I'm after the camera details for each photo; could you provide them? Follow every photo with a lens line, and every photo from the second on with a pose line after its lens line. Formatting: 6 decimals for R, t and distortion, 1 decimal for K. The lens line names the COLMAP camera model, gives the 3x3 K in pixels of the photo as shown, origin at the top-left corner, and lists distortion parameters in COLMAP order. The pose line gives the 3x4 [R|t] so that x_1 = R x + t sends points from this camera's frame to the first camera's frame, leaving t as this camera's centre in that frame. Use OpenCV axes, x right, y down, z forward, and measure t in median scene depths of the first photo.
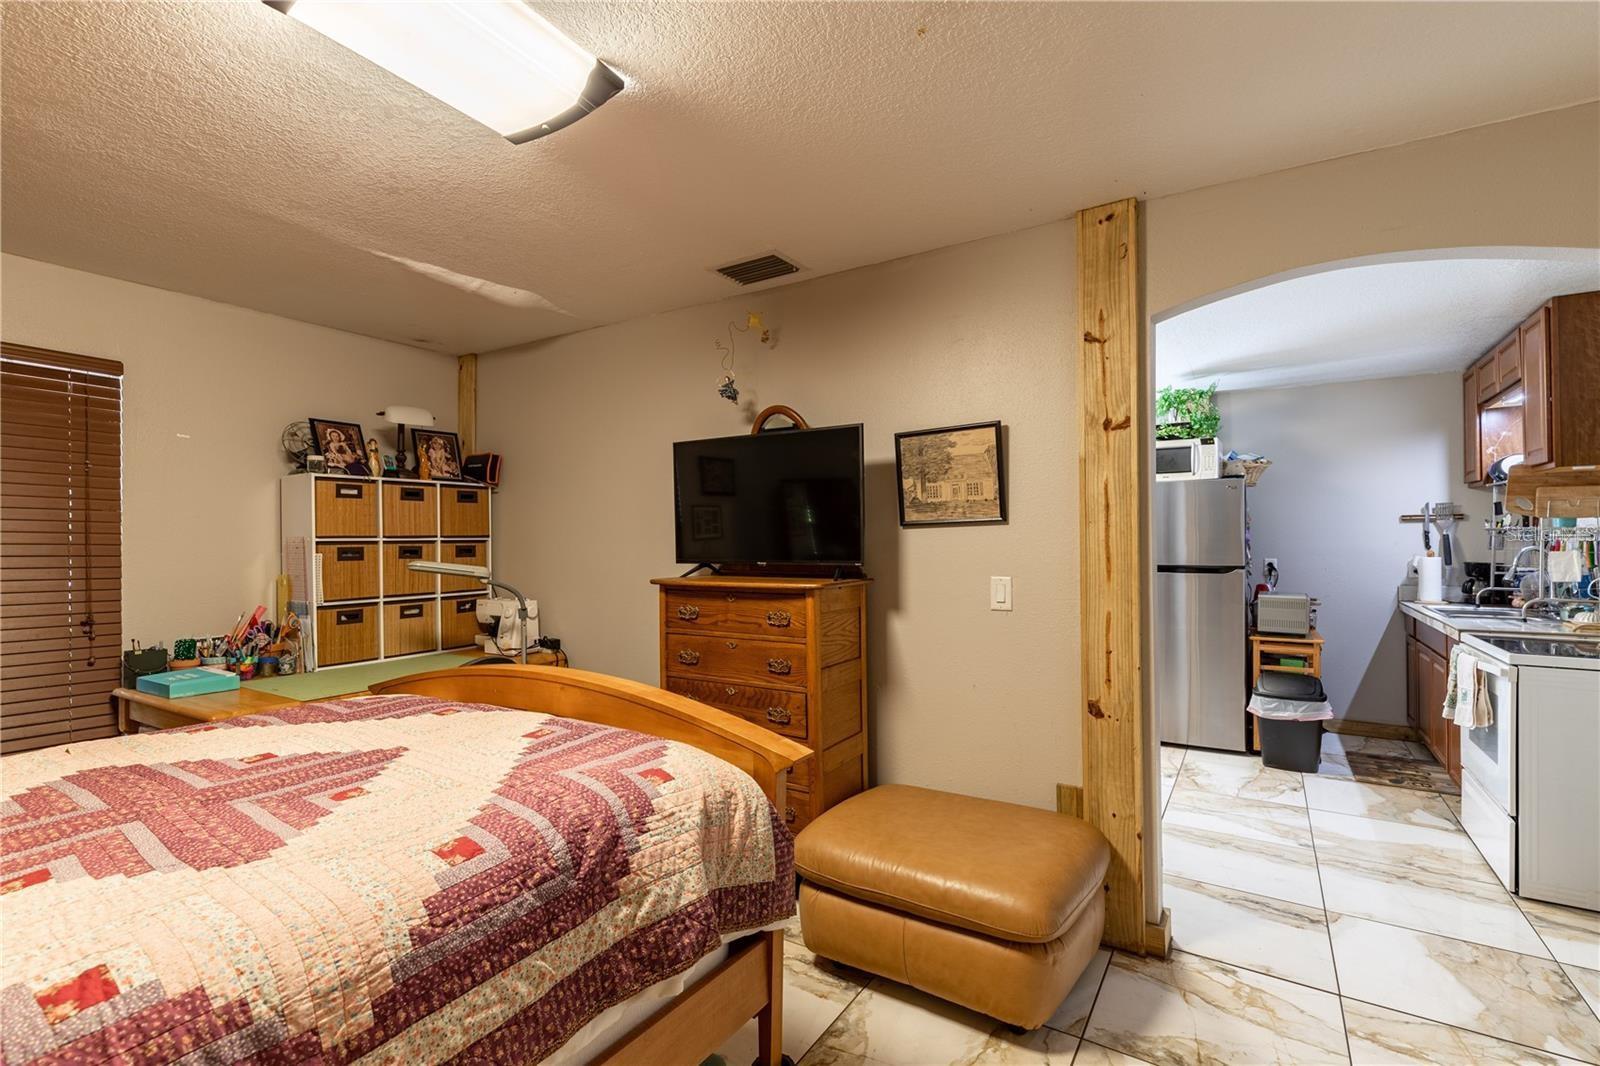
lens RADIAL K [[735.2, 0, 800.3], [0, 735.2, 535.8], [0, 0, 1]] dist [0.004290, 0.000516]
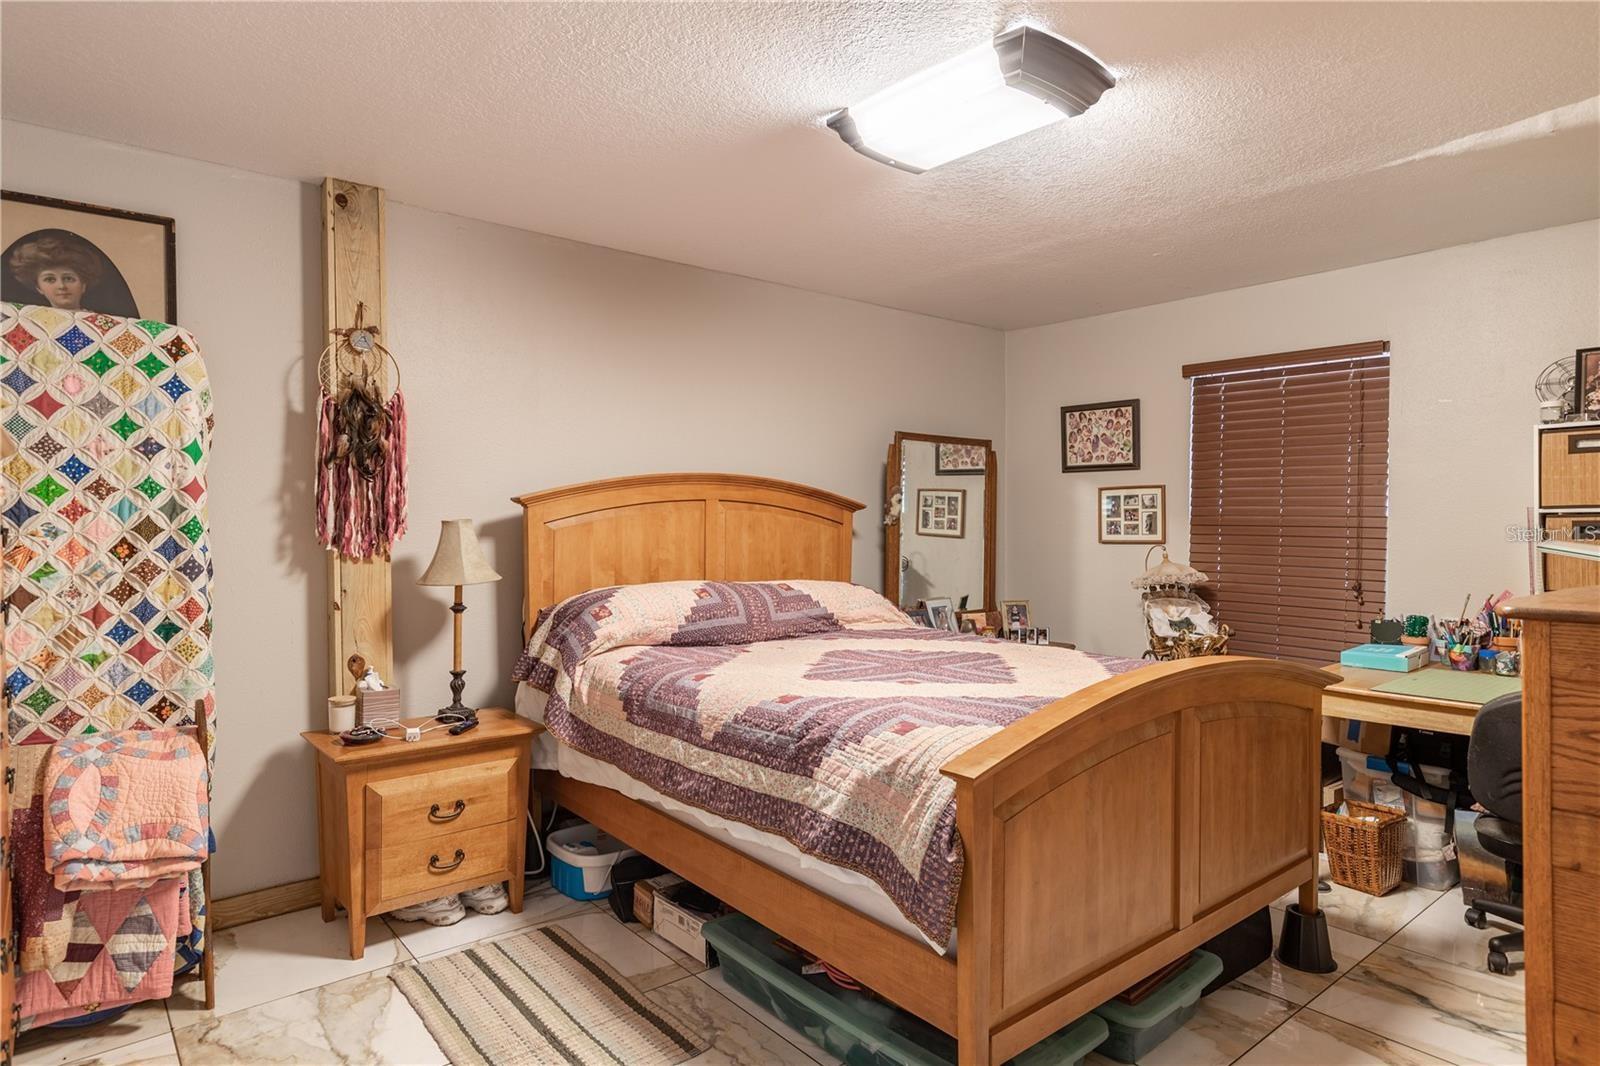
lens RADIAL K [[913.7, 0, 800.7], [0, 913.7, 531.4], [0, 0, 1]] dist [-0.000366, 0.000529]
pose [[-0.315404, 0.016085, -0.948821, 0.974376], [0.011232, 0.999850, 0.013216, 0.011171], [0.948891, -0.006489, -0.315537, 1.097086]]
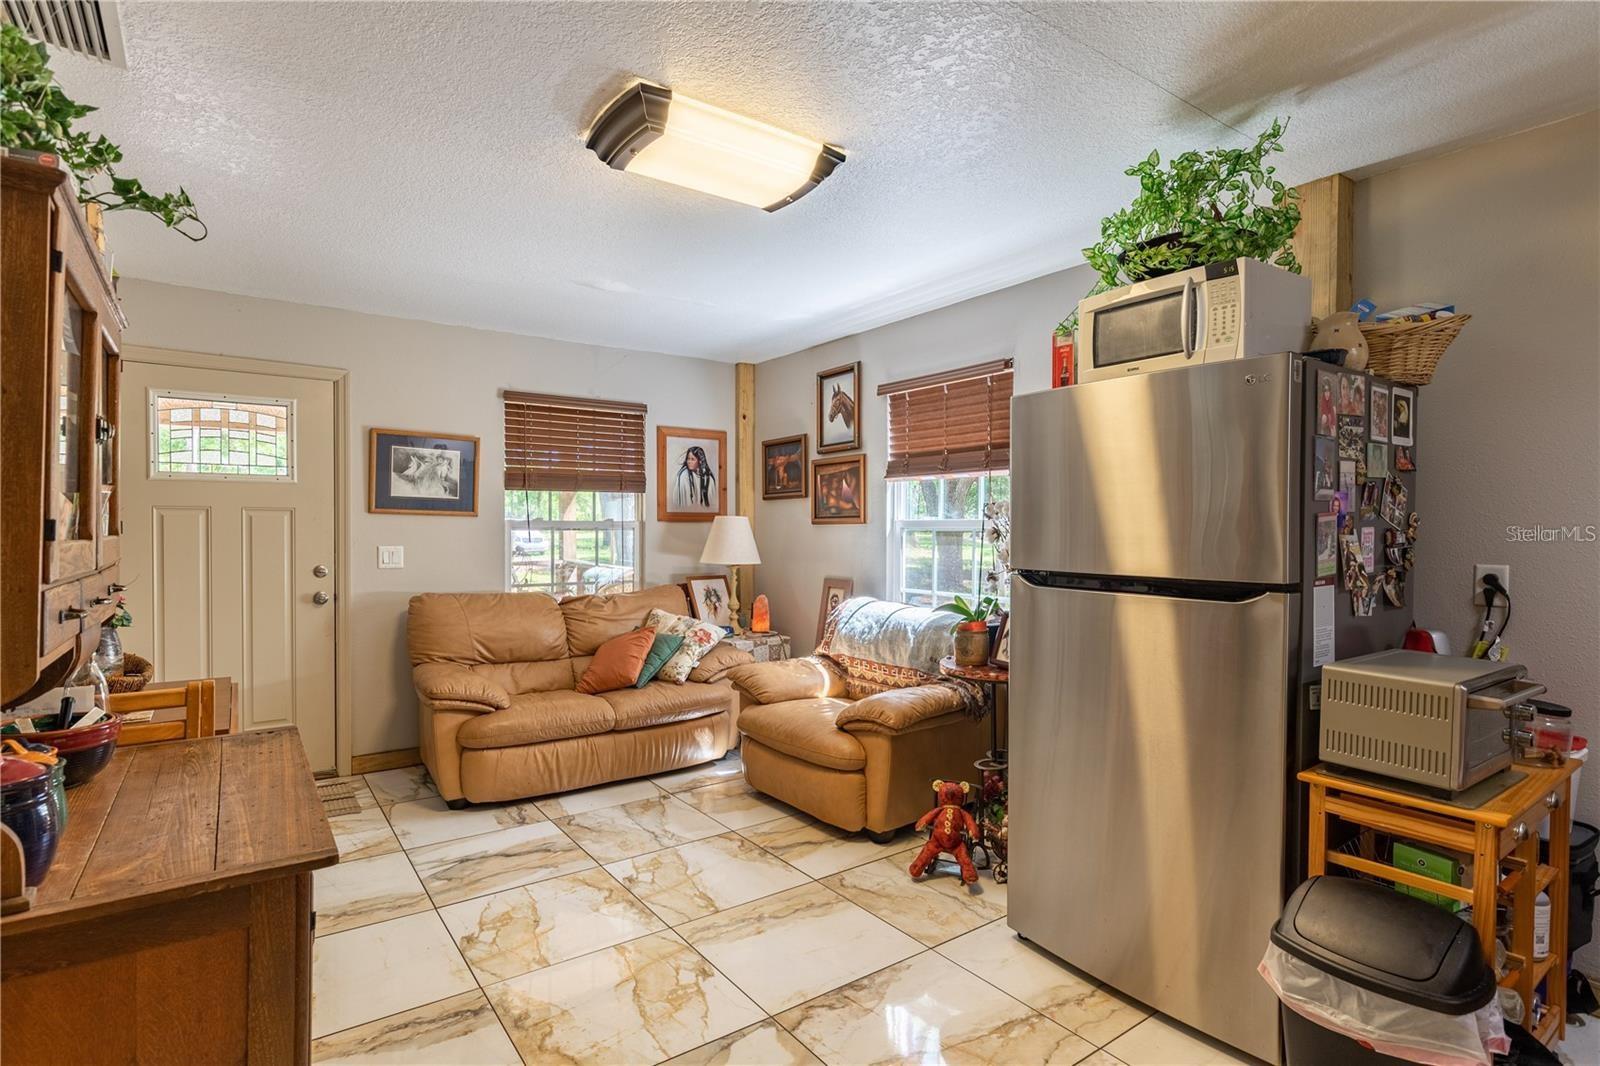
lens RADIAL K [[819.4, 0, 801.7], [0, 819.4, 535.7], [0, 0, 1]] dist [0.000555, -0.000152]
pose [[0.925234, 0.011860, -0.379210, 0.534167], [-0.003062, 0.999712, 0.023796, 0.006889], [0.379384, -0.020856, 0.925004, 0.519602]]
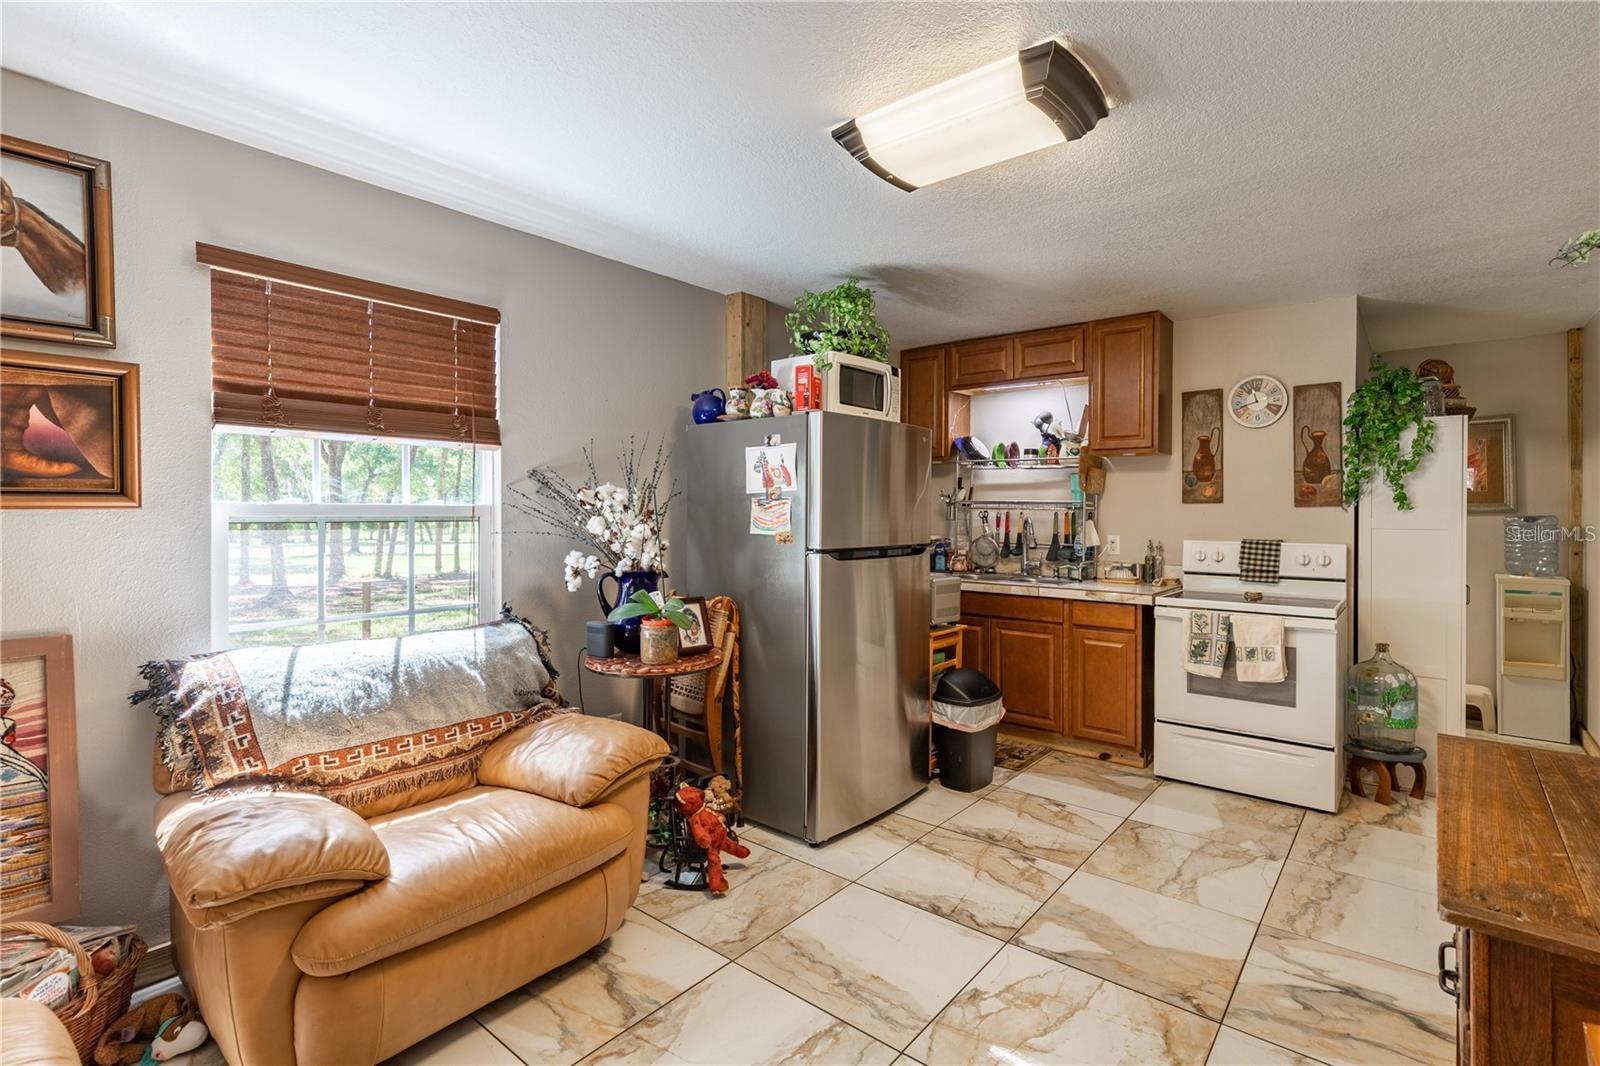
lens RADIAL K [[735.2, 0, 851.3], [0, 735.2, 513.5], [0, 0, 1]] dist [0.004290, 0.000516]
pose [[0.094563, 0.004255, 0.995510, -0.170289], [-0.015505, 0.999876, -0.002801, 0.013145], [-0.995398, -0.015171, 0.094617, 1.014799]]
